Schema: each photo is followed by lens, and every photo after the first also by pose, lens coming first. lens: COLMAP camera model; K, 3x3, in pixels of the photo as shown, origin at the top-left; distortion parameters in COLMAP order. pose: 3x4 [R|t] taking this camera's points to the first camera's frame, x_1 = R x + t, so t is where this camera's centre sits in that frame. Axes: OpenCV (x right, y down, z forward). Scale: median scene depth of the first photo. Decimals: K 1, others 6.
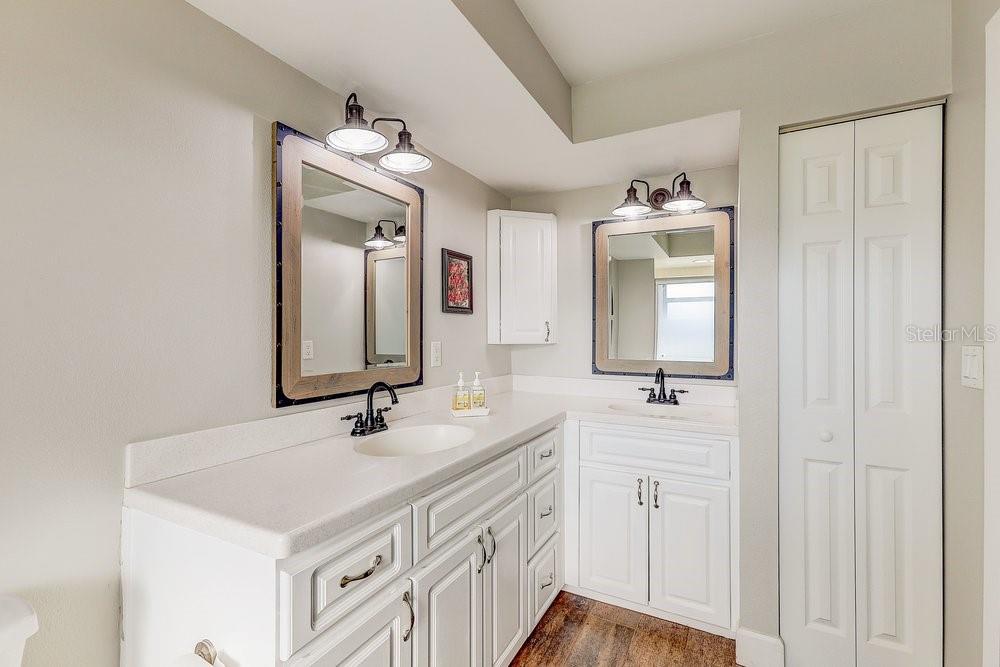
lens RADIAL K [[450.2, 0, 499.3], [0, 450.2, 331.3], [0, 0, 1]] dist [0.000894, 0.000292]
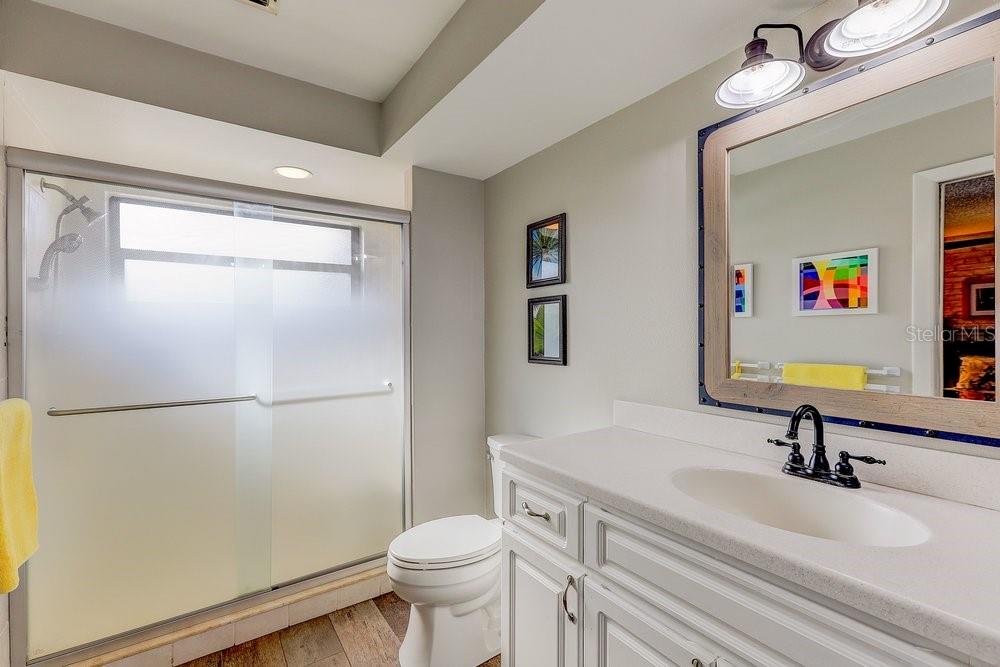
lens RADIAL K [[442.6, 0, 497.1], [0, 442.6, 333.5], [0, 0, 1]] dist [0.003340, 0.001121]
pose [[-0.465423, 0.005626, -0.885071, 0.450725], [0.007746, 0.999967, 0.002283, -0.000298], [0.885055, -0.005793, -0.465451, 0.750298]]
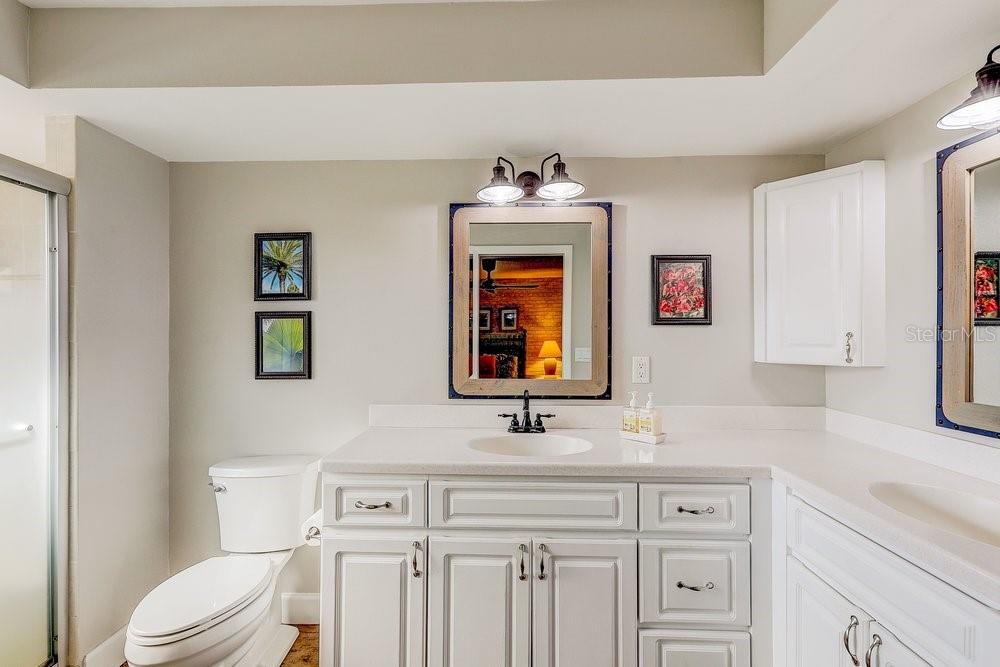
lens RADIAL K [[454.0, 0, 495.0], [0, 454.0, 335.7], [0, 0, 1]] dist [0.002037, 0.000813]
pose [[0.430706, 0.003062, -0.902487, 0.641189], [0.004909, 0.999972, 0.005736, -0.030692], [0.902479, -0.006900, 0.430679, 0.350162]]
